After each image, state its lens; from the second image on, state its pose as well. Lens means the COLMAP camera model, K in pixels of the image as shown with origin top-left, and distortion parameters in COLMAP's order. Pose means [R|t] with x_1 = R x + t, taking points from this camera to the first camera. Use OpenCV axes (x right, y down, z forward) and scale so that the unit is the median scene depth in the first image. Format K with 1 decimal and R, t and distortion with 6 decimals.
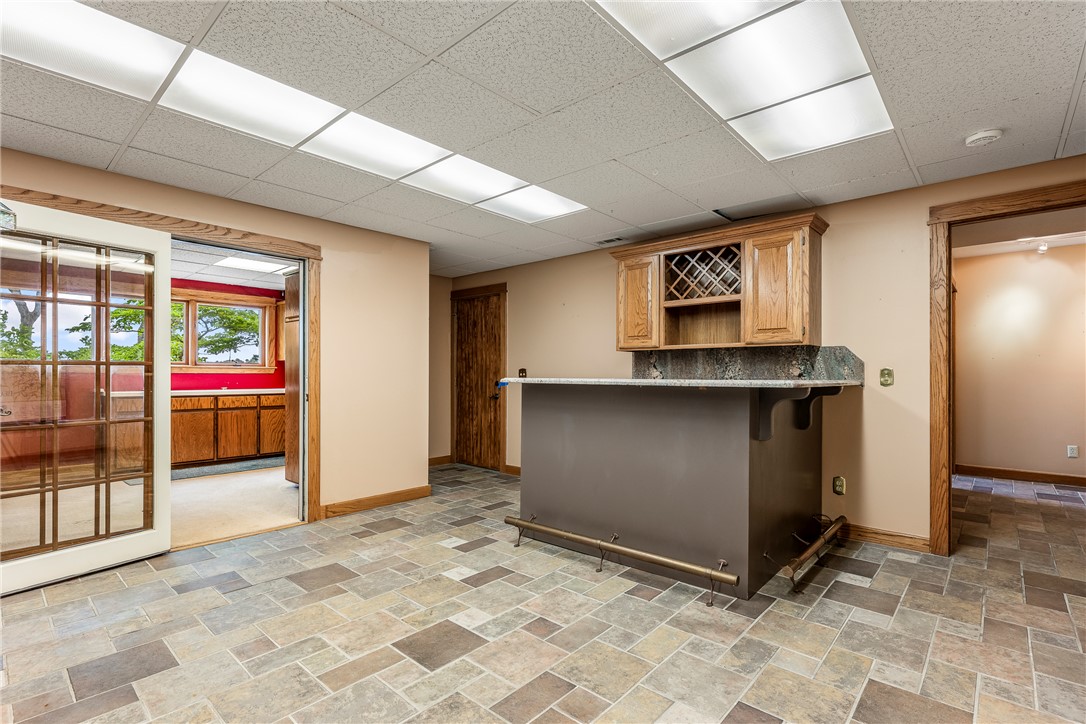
lens RADIAL K [[507.3, 0, 542.8], [0, 507.3, 374.1], [0, 0, 1]] dist [-0.000849, -0.000155]
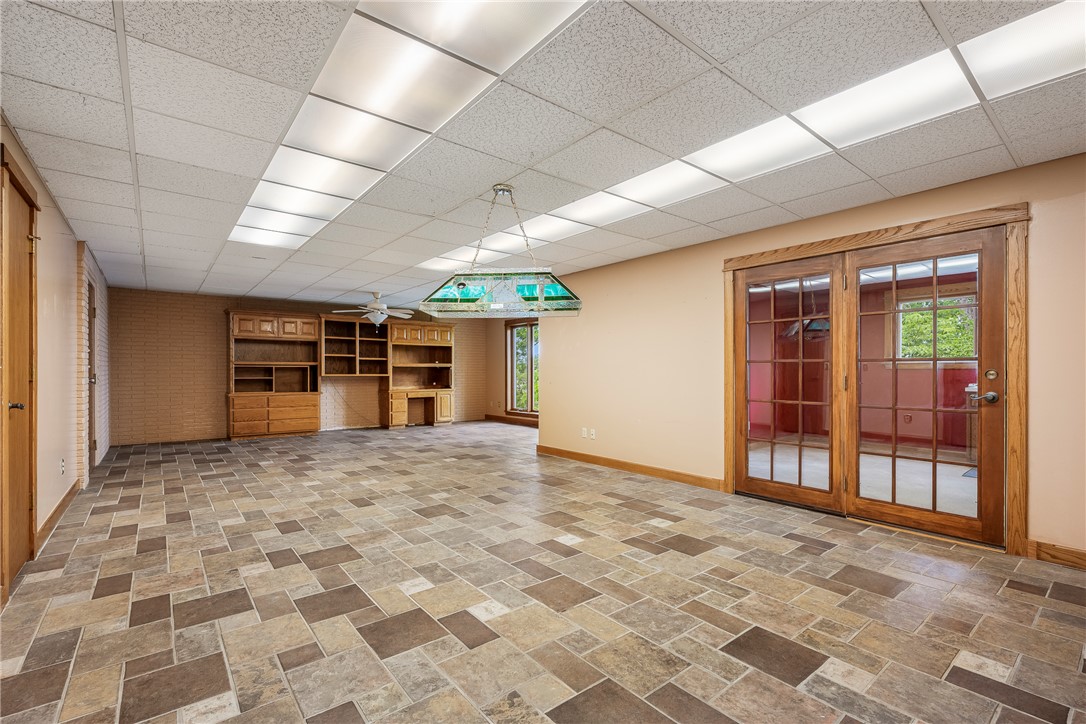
lens RADIAL K [[485.8, 0, 543.6], [0, 485.8, 372.8], [0, 0, 1]] dist [-0.003554, -0.000660]
pose [[-0.160672, -0.000161, -0.987008, 0.688106], [-0.001314, 0.999999, 0.000050, 0.013993], [0.987007, 0.001305, -0.160673, 0.669103]]
